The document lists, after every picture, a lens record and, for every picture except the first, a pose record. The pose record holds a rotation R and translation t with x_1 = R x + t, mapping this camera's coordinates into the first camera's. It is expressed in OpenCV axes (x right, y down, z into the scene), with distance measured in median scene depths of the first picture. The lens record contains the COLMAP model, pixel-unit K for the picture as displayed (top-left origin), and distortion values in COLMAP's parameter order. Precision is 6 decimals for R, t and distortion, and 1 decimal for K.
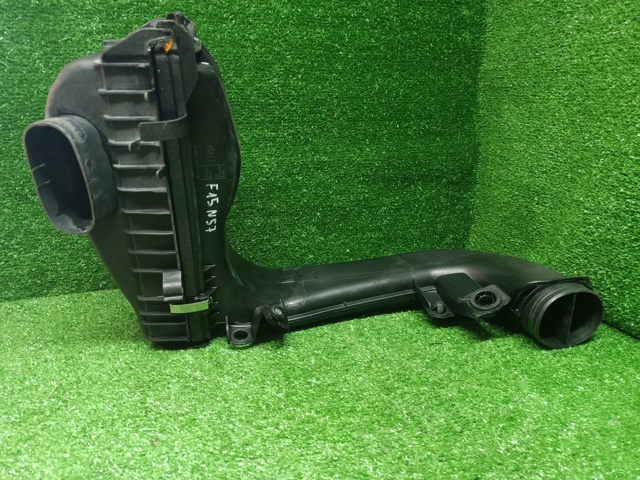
lens RADIAL K [[446.0, 0, 320.0], [0, 446.0, 240.0], [0, 0, 1]] dist [0.004302, -0.049416]
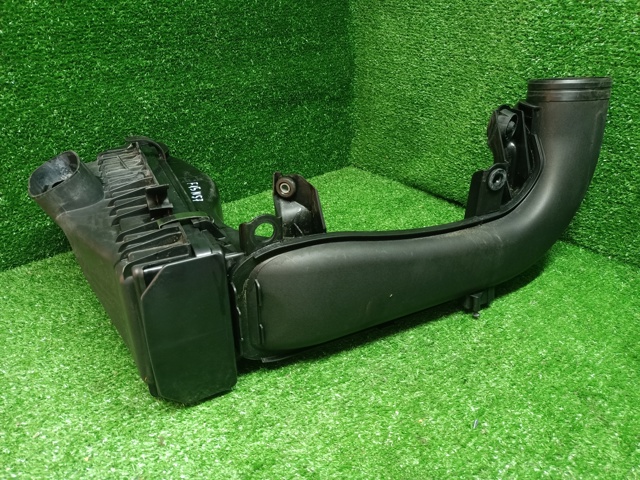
lens RADIAL K [[450.4, 0, 320.0], [0, 450.4, 240.0], [0, 0, 1]] dist [-0.000779, -0.062657]
pose [[0.924569, -0.189609, 0.330486, -0.143722], [0.119096, 0.967738, 0.222034, -0.058657], [-0.361924, -0.165926, 0.917322, 0.046397]]
